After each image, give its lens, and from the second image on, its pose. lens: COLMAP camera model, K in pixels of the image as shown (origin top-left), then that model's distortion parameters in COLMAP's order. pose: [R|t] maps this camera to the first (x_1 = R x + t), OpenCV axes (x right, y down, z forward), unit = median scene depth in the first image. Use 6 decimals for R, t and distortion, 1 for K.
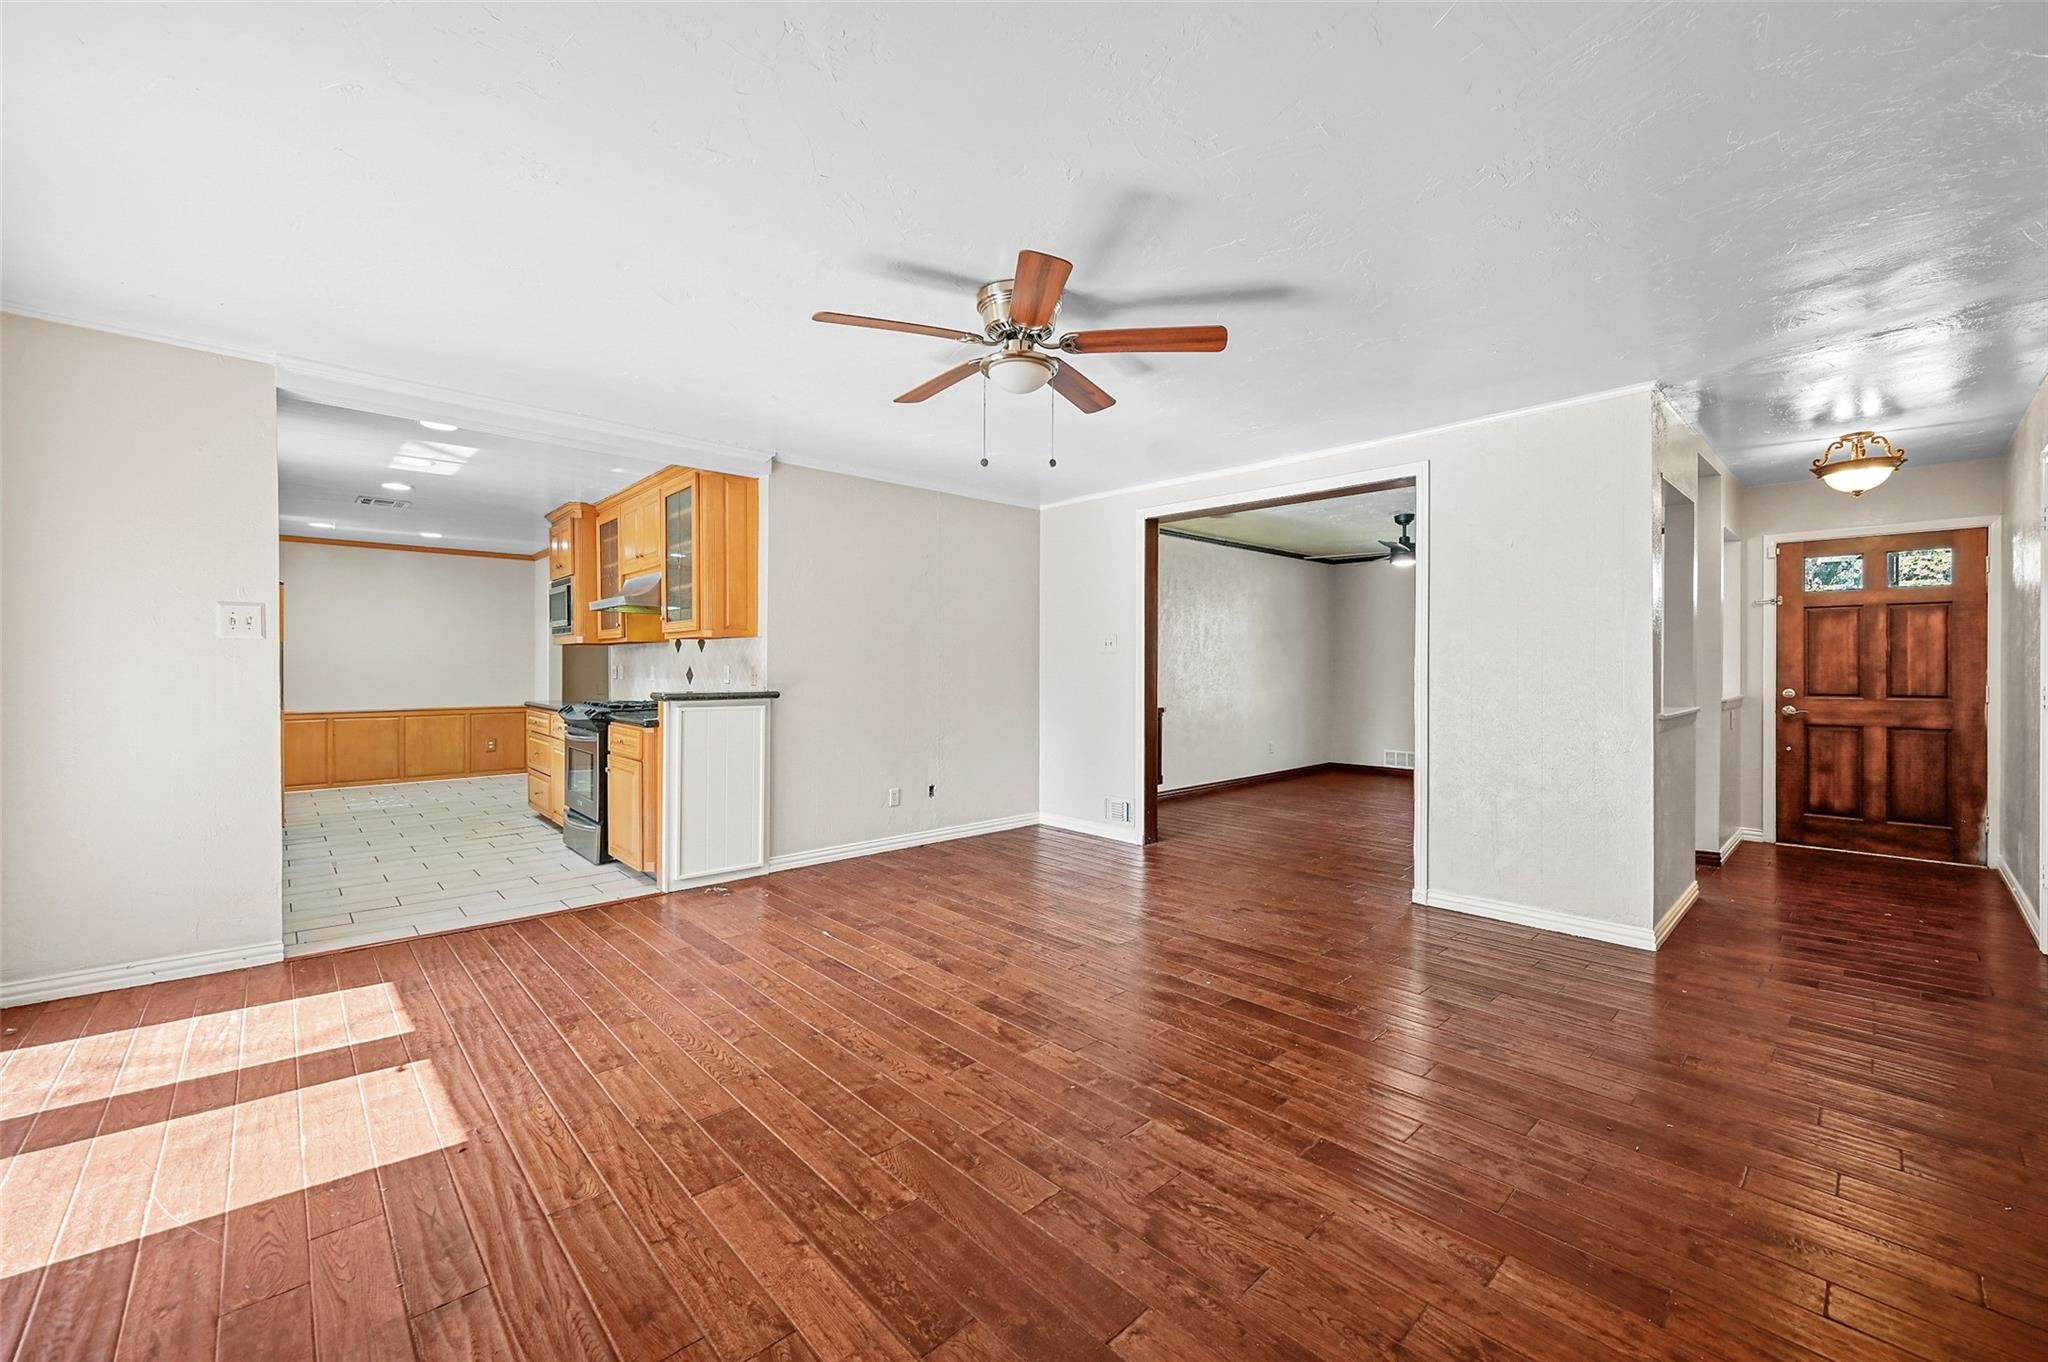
lens RADIAL K [[809.8, 0, 1027.9], [0, 809.8, 666.0], [0, 0, 1]] dist [-0.002026, -0.000167]
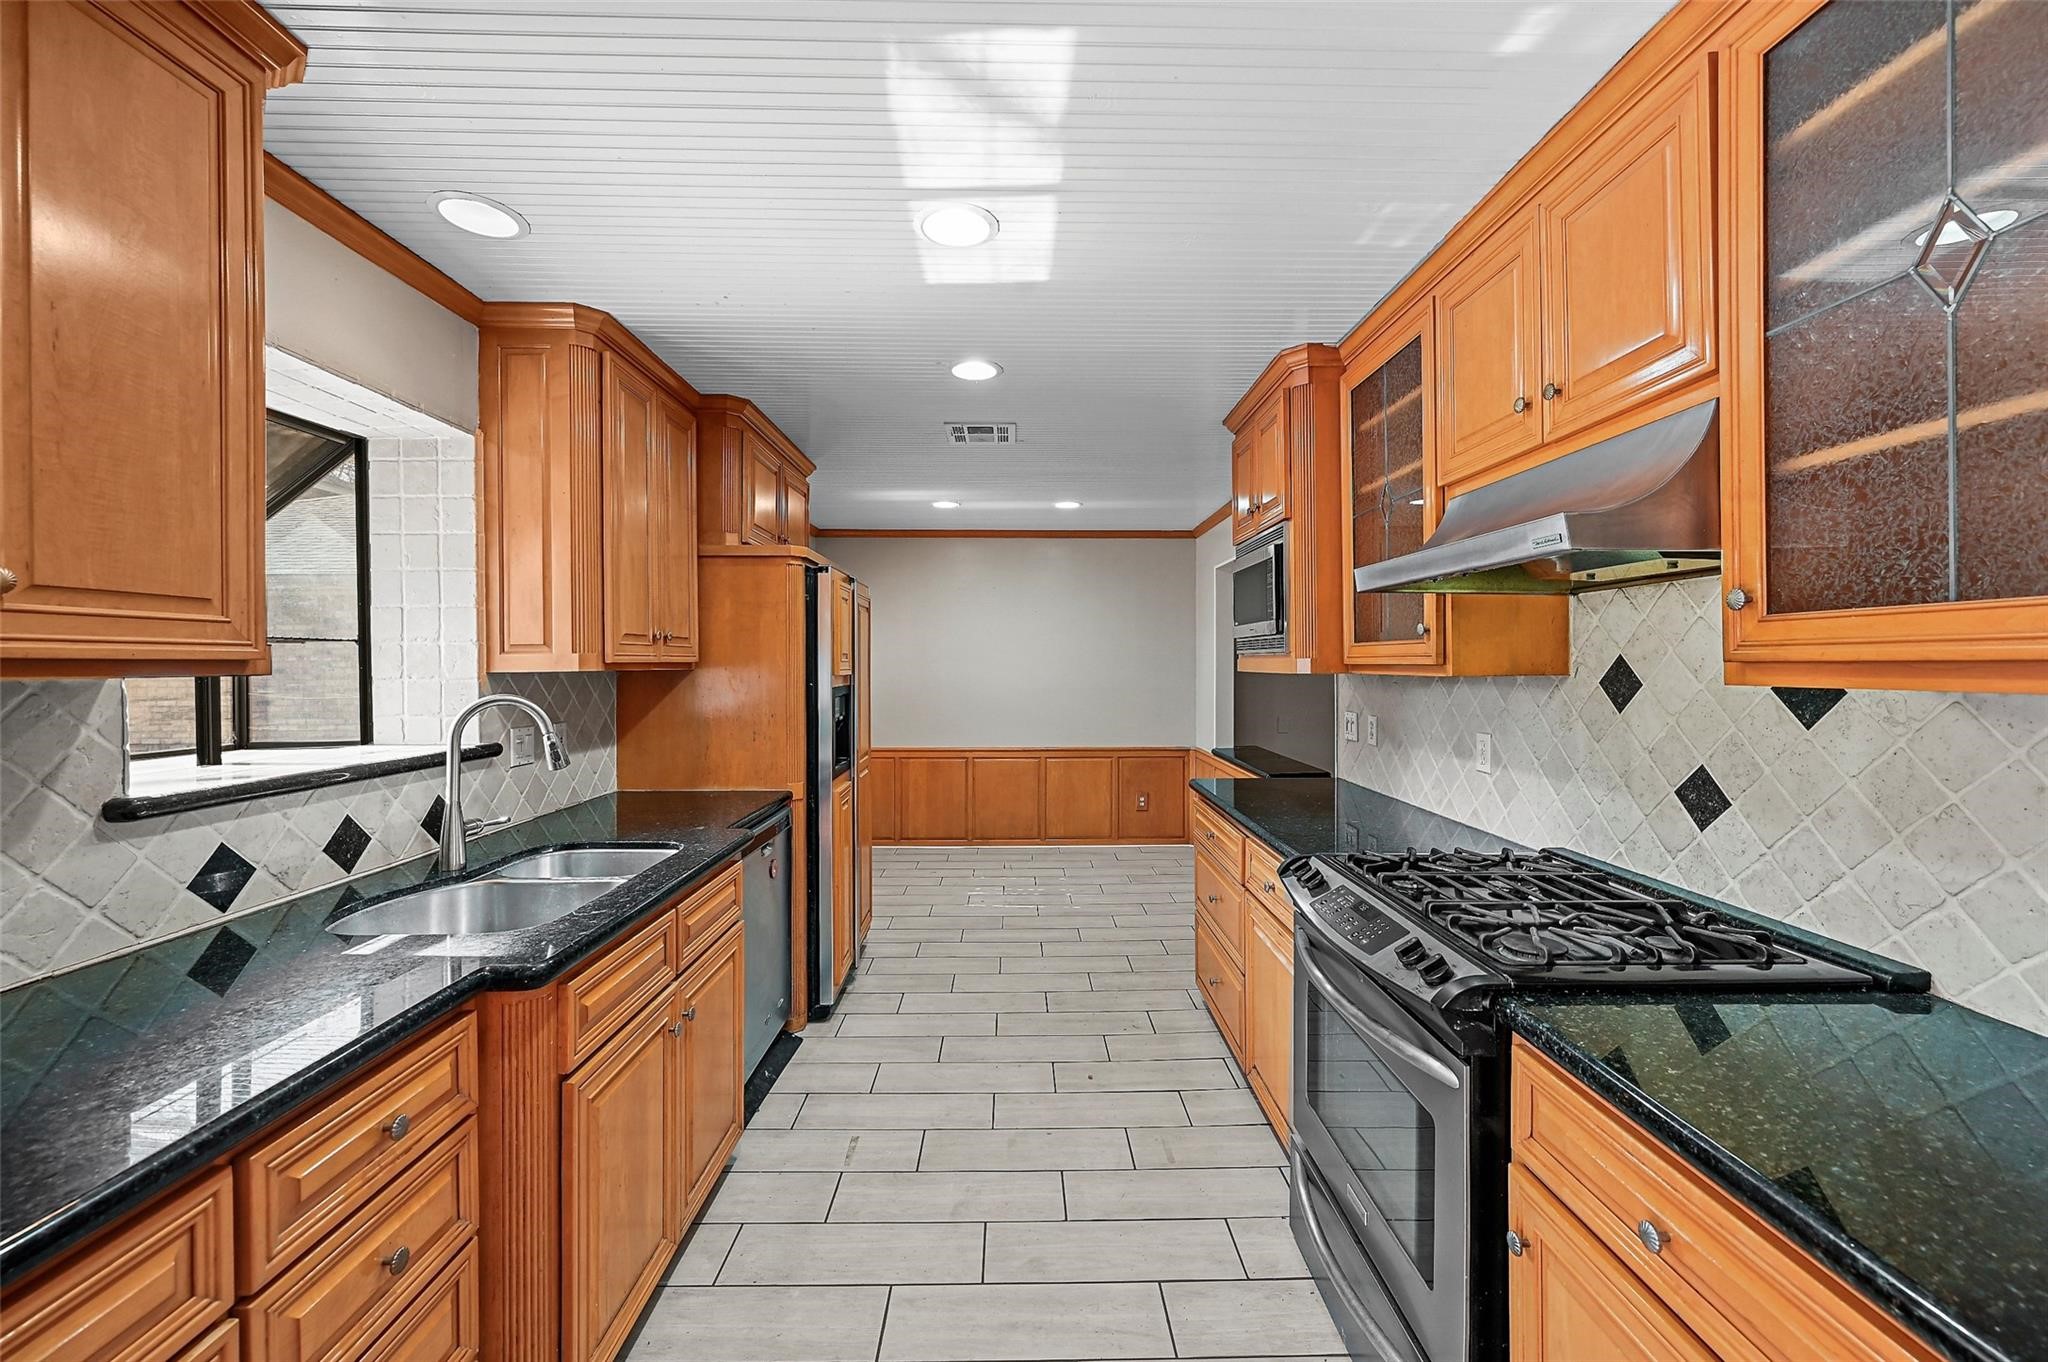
lens RADIAL K [[809.8, 0, 1027.9], [0, 809.8, 666.0], [0, 0, 1]] dist [-0.002026, -0.000167]
pose [[0.740720, 0.000455, -0.671814, -0.421307], [0.000916, 0.999998, 0.001687, -0.037663], [0.671813, -0.001865, 0.740718, 0.656979]]
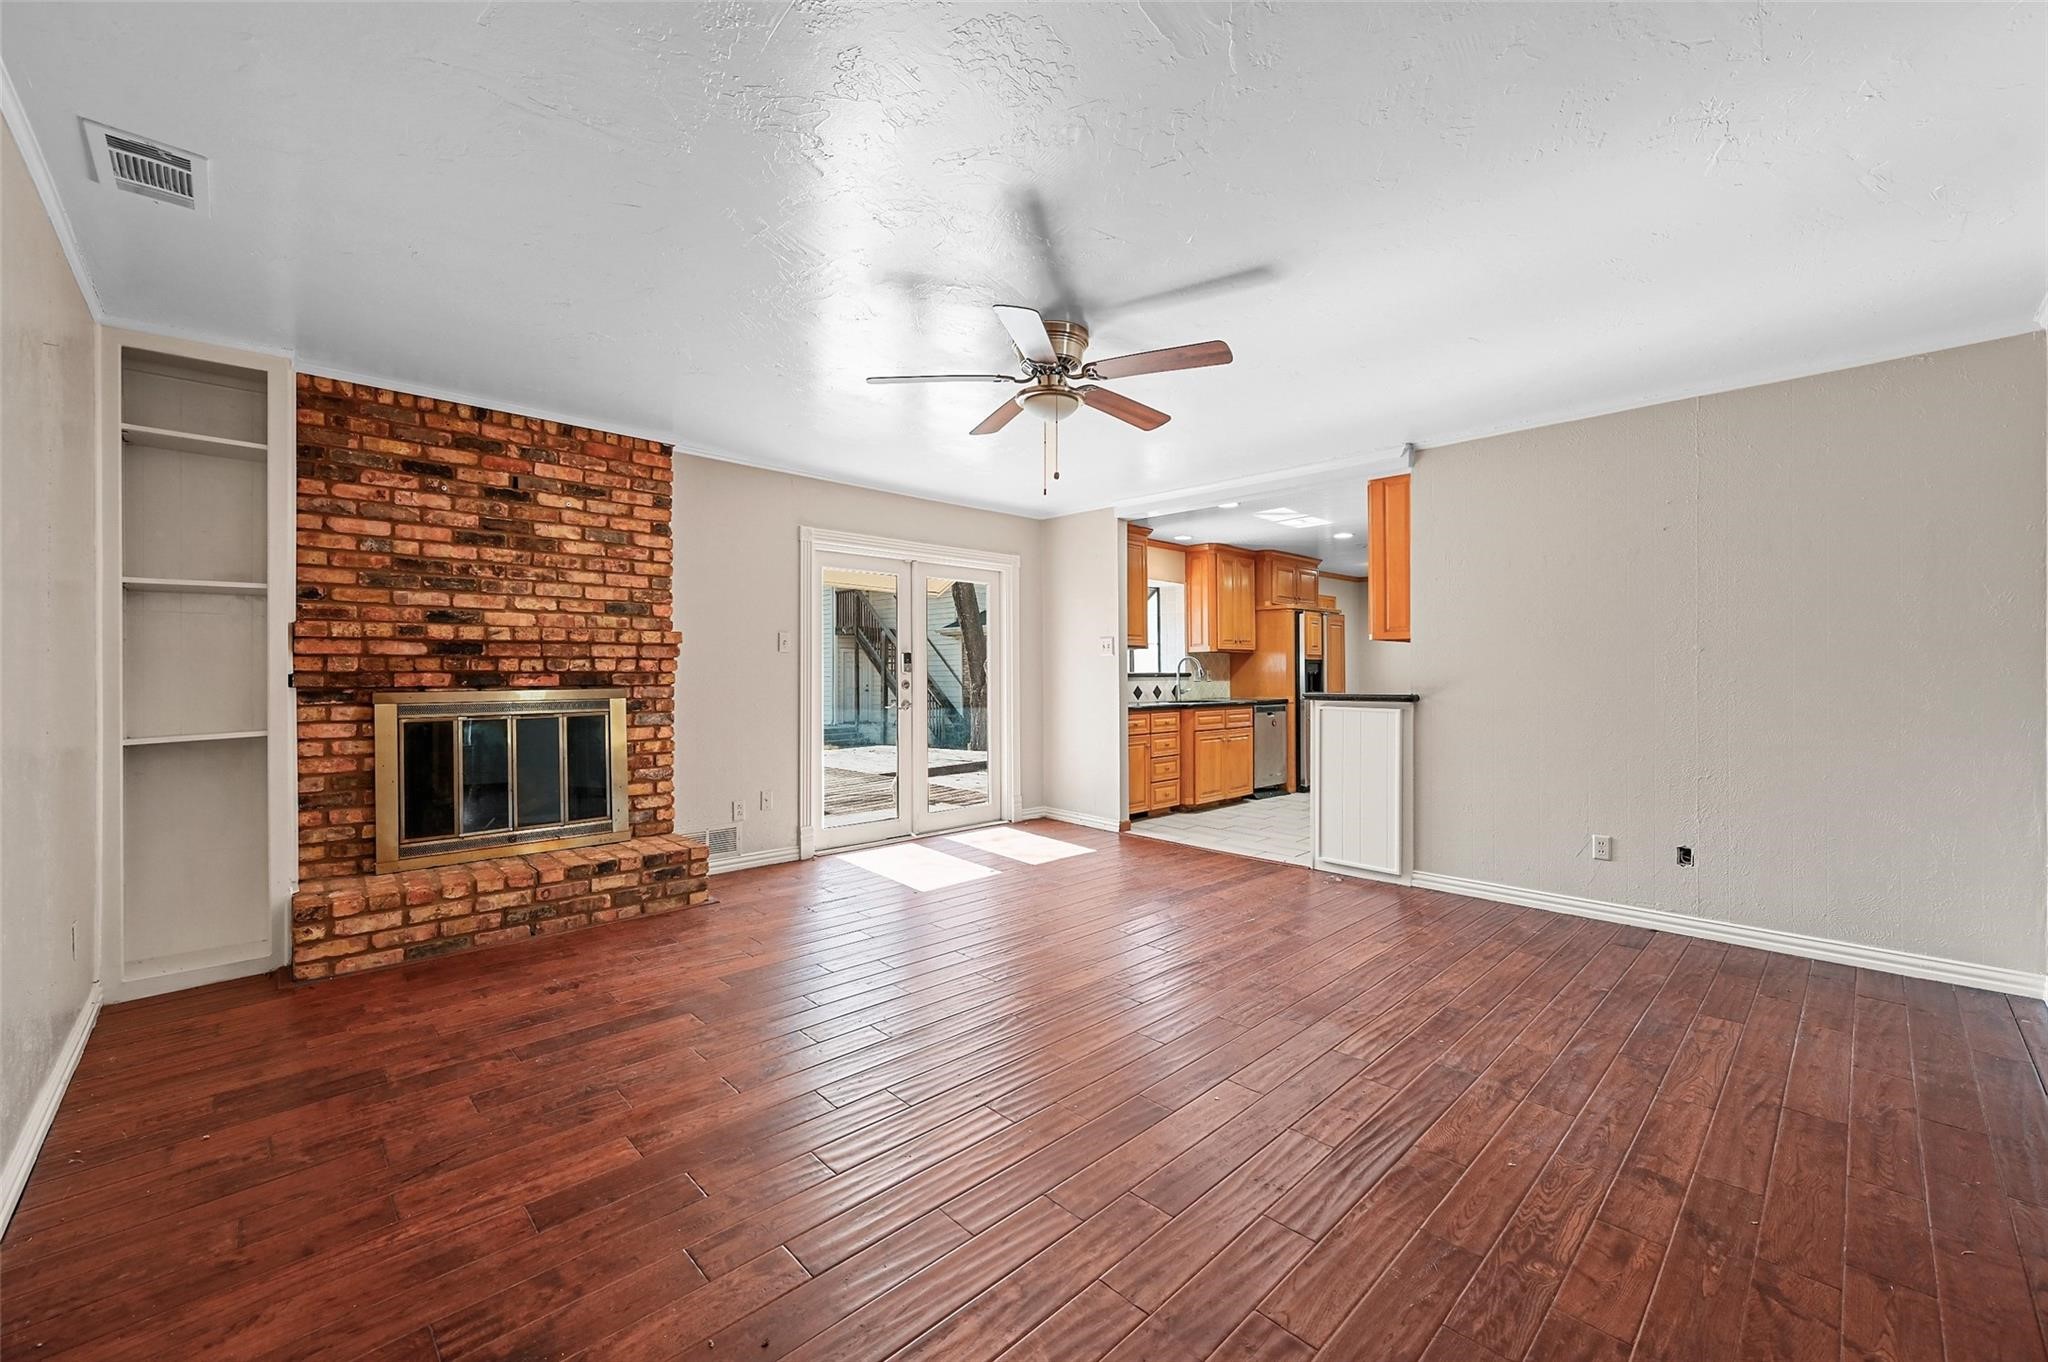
lens RADIAL K [[809.8, 0, 1027.9], [0, 809.8, 666.0], [0, 0, 1]] dist [-0.002026, -0.000167]
pose [[0.010858, -0.011007, -0.999880, 0.549278], [0.002577, 0.999936, -0.010979, 0.006387], [0.999938, -0.002457, 0.010886, 0.475709]]
